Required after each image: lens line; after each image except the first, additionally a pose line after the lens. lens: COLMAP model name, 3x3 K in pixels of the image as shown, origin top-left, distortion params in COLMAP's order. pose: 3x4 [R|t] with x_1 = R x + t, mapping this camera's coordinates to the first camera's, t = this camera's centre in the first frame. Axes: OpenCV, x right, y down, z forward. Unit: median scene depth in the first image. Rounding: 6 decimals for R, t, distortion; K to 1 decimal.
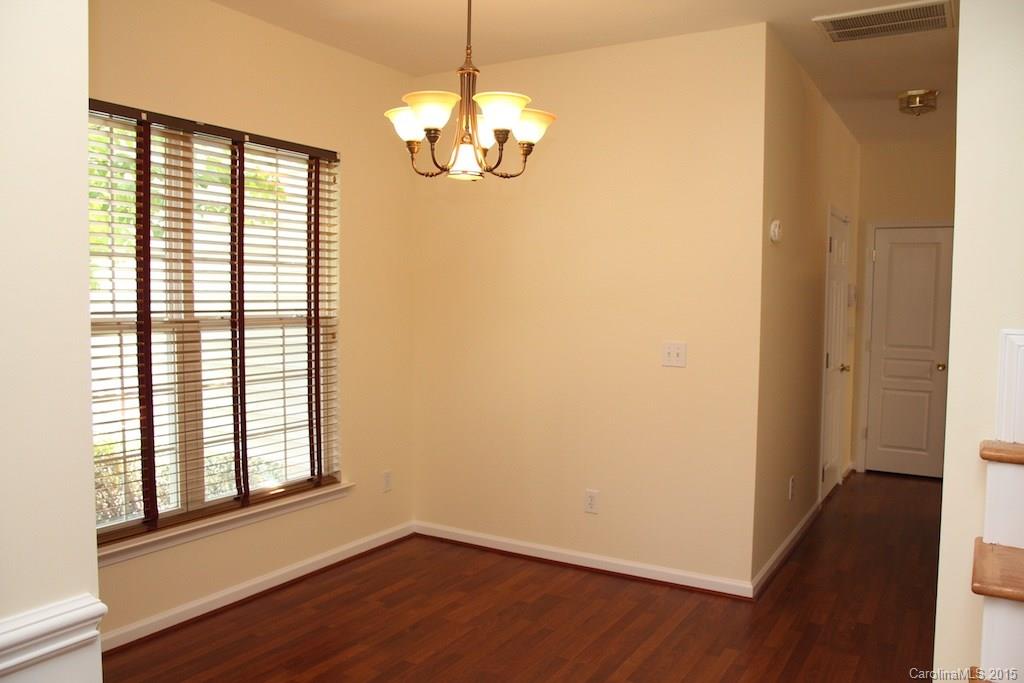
lens RADIAL K [[792.0, 0, 512.1], [0, 792.0, 346.6], [0, 0, 1]] dist [-0.138648, 0.106028]
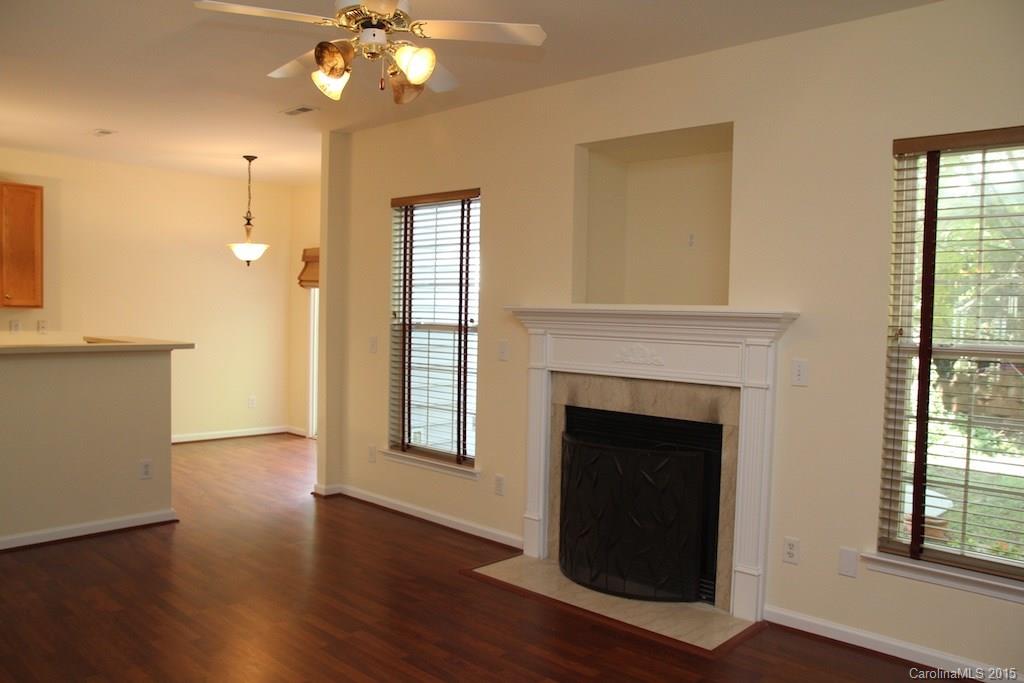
lens RADIAL K [[792.0, 0, 512.1], [0, 792.0, 346.6], [0, 0, 1]] dist [-0.138648, 0.106028]
pose [[-0.224721, 0.038383, -0.973667, 0.999158], [-0.081906, 0.994944, 0.058125, -0.089367], [0.970975, 0.092811, -0.220441, 1.432506]]
